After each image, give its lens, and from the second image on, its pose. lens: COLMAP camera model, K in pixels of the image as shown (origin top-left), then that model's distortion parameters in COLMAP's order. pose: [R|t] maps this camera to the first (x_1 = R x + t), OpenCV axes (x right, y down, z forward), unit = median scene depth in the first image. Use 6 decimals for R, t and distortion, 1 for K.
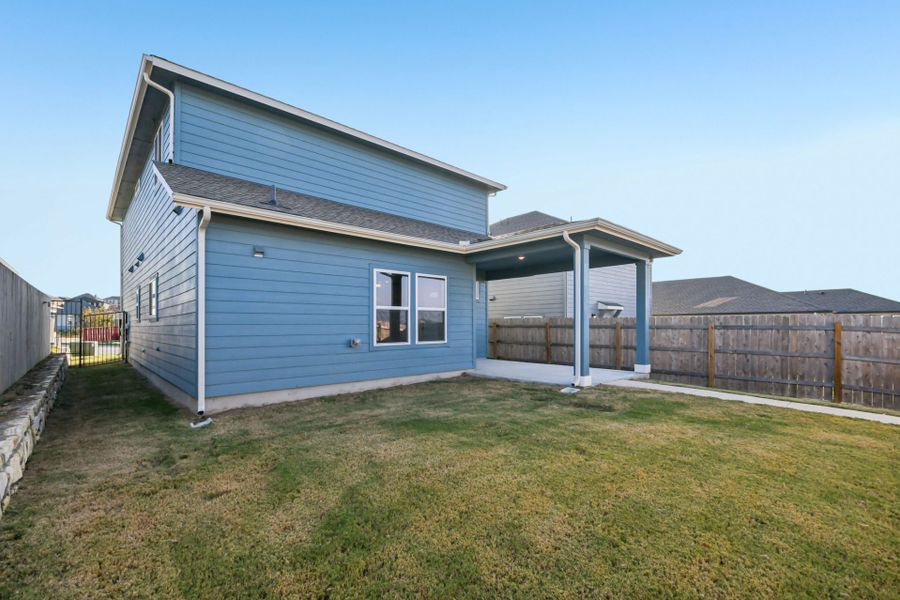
lens RADIAL K [[391.3, 0, 449.8], [0, 391.3, 324.5], [0, 0, 1]] dist [0.000102, 0.000000]
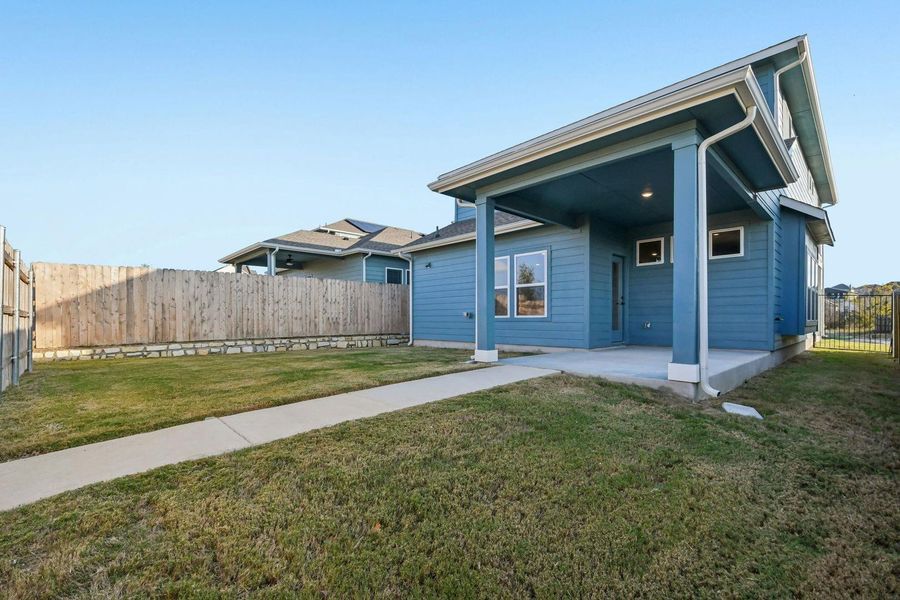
lens RADIAL K [[396.0, 0, 445.1], [0, 396.0, 322.8], [0, 0, 1]] dist [-0.001126, -0.000253]
pose [[0.004238, 0.008625, -0.999954, 1.075858], [0.000877, 0.999962, 0.008629, 0.055952], [0.999991, -0.000914, 0.004230, 0.797591]]
